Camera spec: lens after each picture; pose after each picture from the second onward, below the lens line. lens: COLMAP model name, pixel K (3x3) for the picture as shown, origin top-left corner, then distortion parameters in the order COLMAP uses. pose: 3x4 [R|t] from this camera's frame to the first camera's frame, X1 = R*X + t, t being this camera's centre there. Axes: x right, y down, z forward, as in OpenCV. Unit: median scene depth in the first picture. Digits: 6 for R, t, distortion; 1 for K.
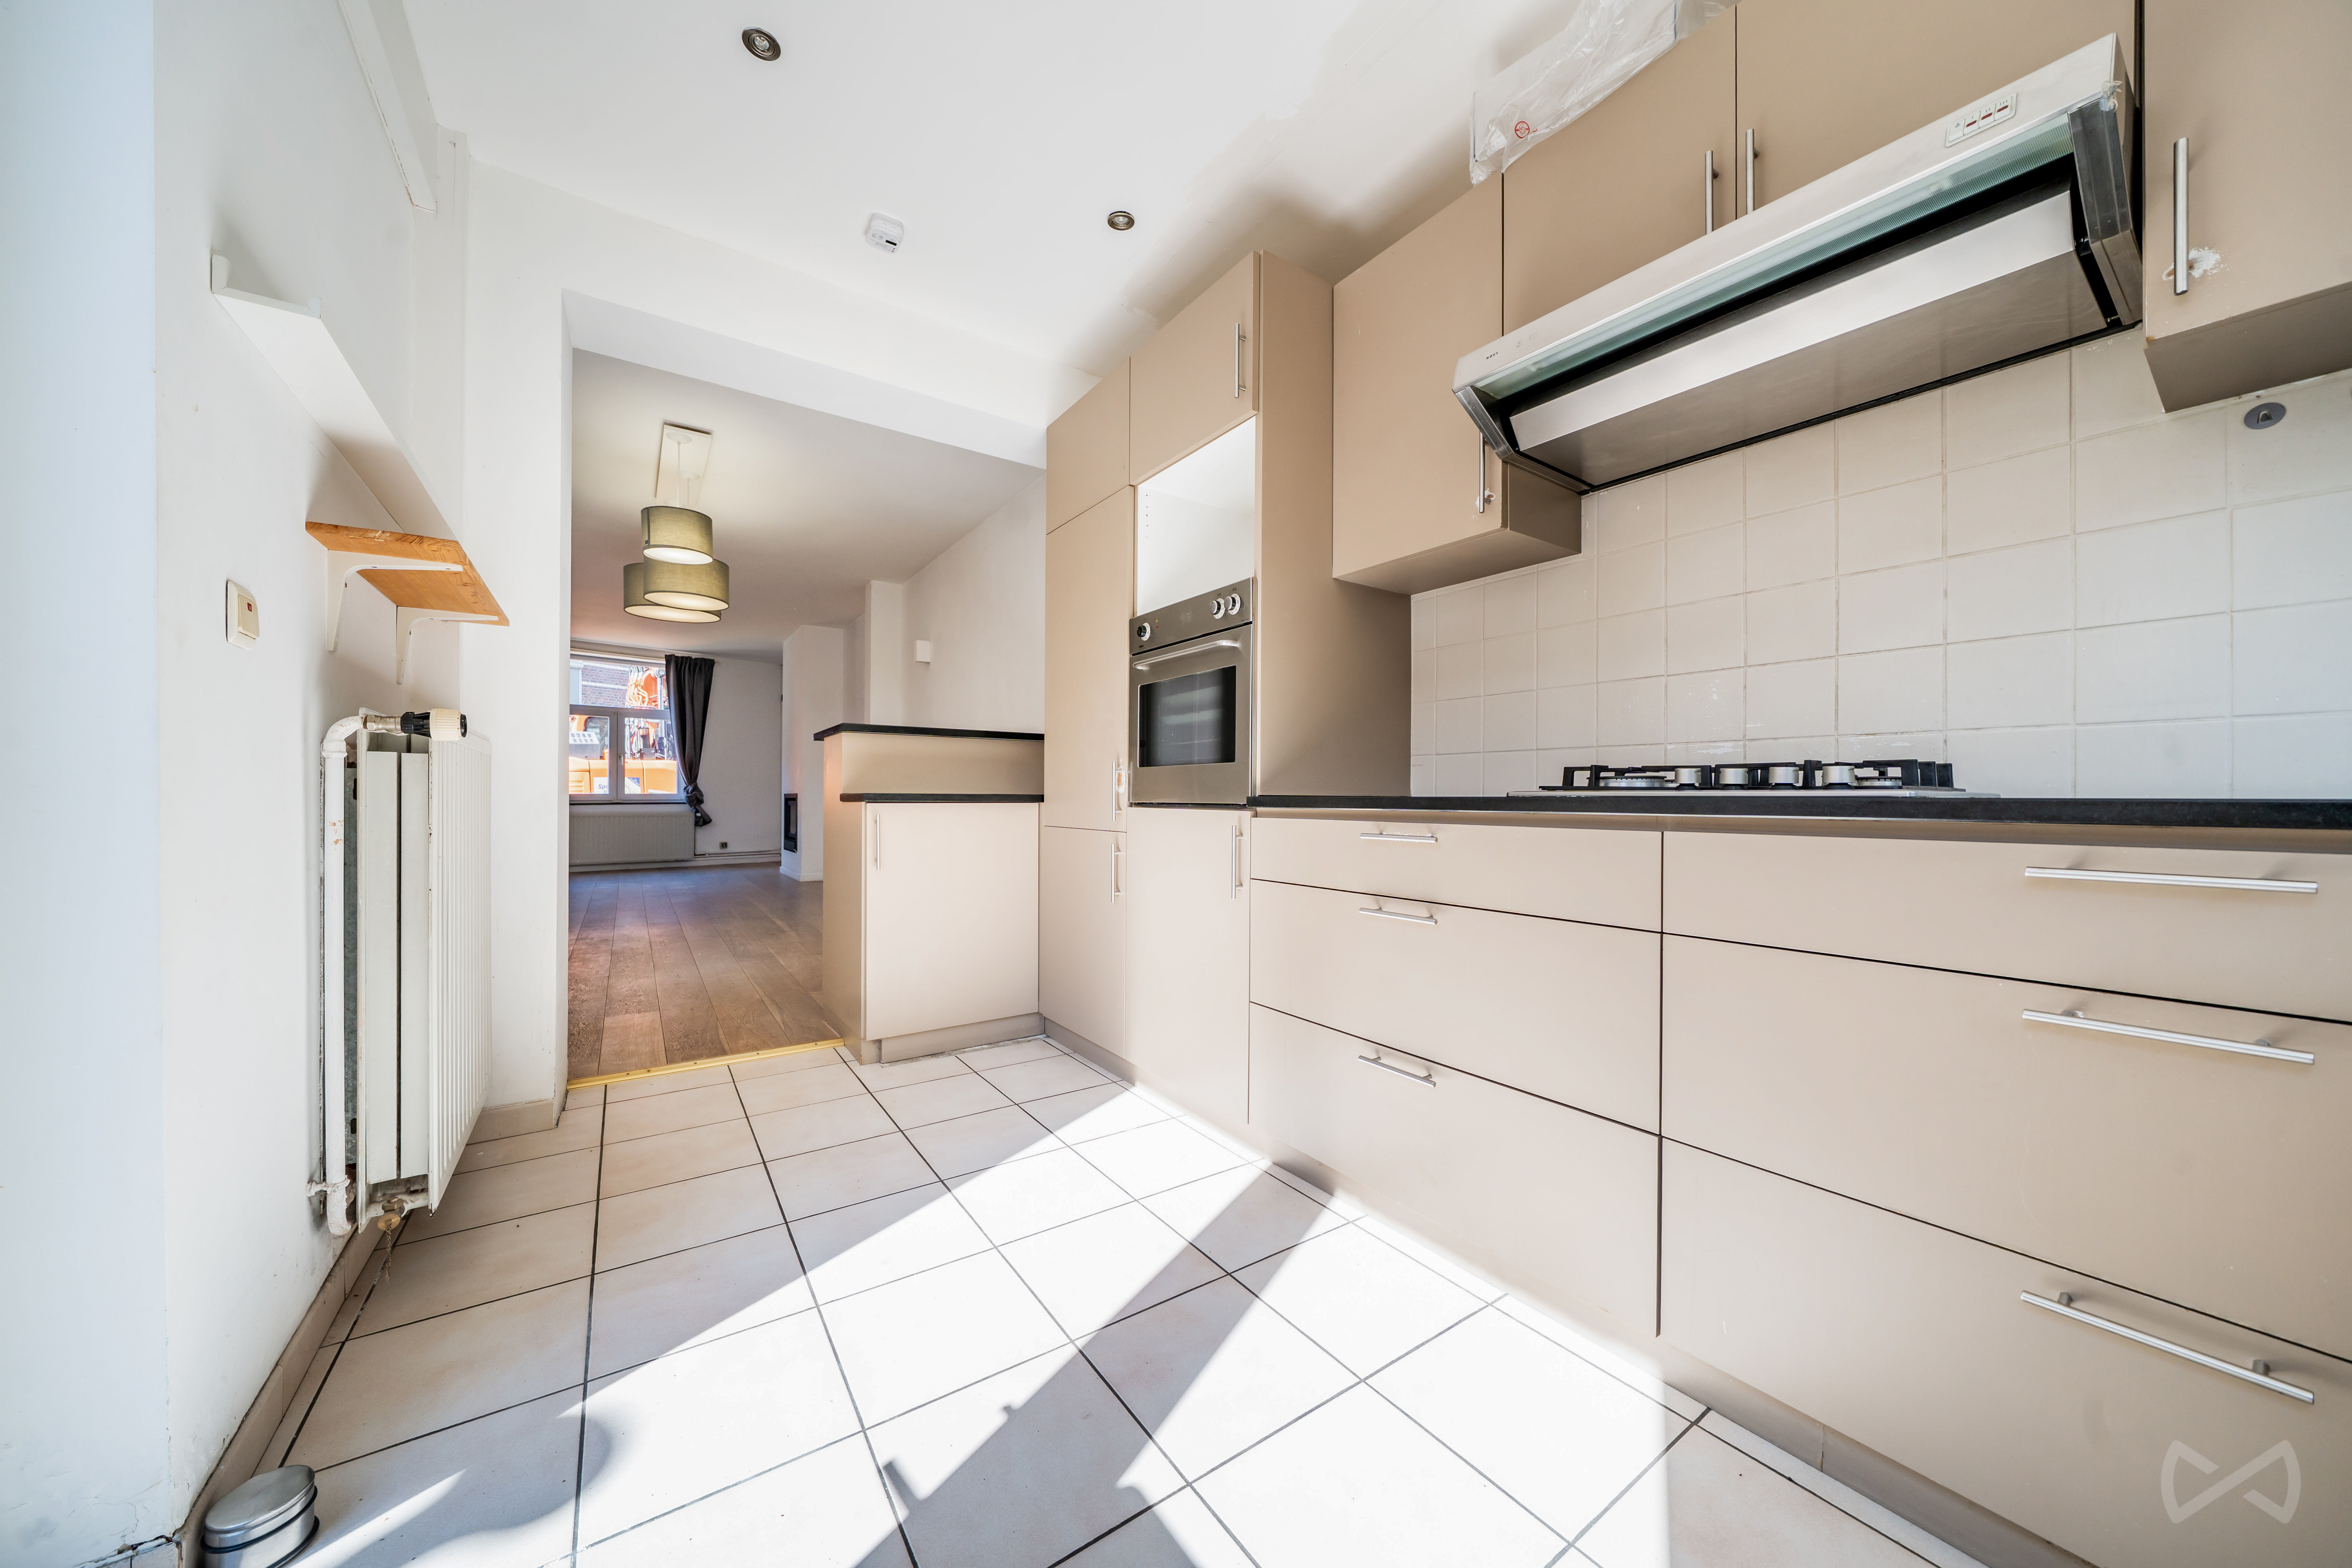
lens RADIAL K [[792.3, 0, 1175.6], [0, 792.3, 798.4], [0, 0, 1]] dist [-0.001257, 0.000096]
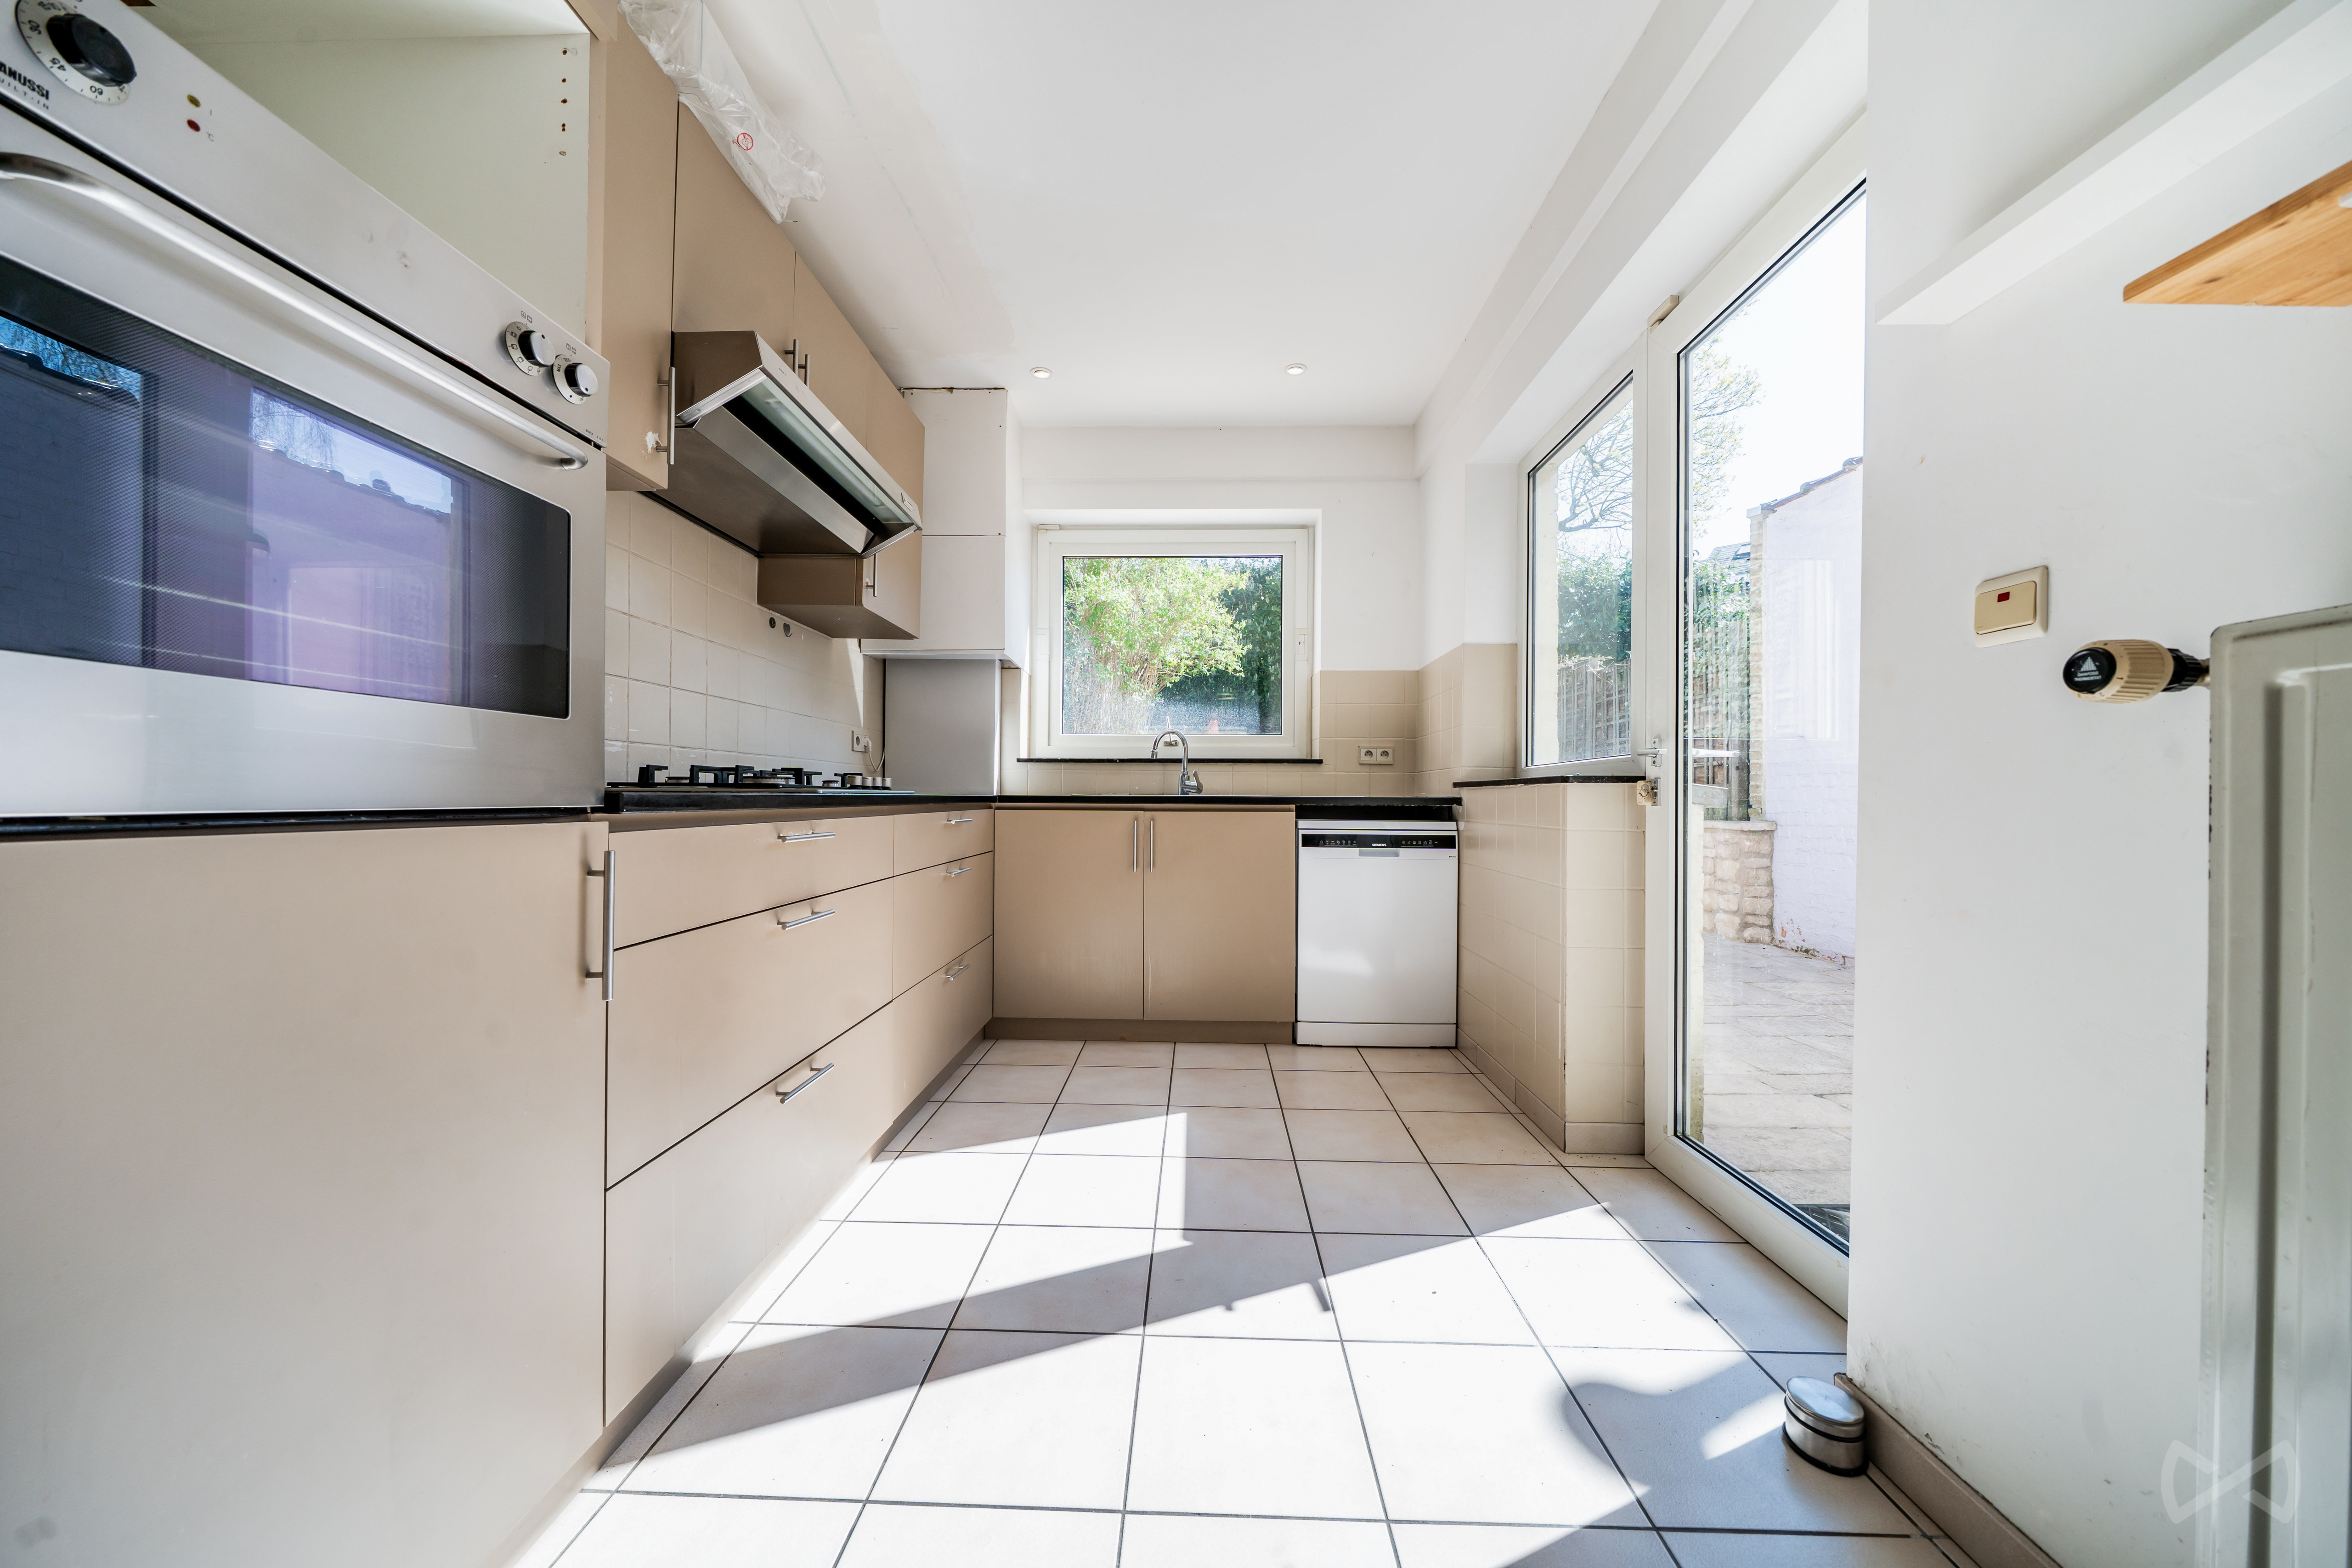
lens RADIAL K [[792.3, 0, 1175.6], [0, 792.3, 798.4], [0, 0, 1]] dist [-0.001257, 0.000096]
pose [[-0.801717, -0.011801, 0.597587, -0.740904], [-0.009753, 0.999930, 0.006663, -0.008948], [-0.597624, -0.000486, -0.801776, 1.741476]]
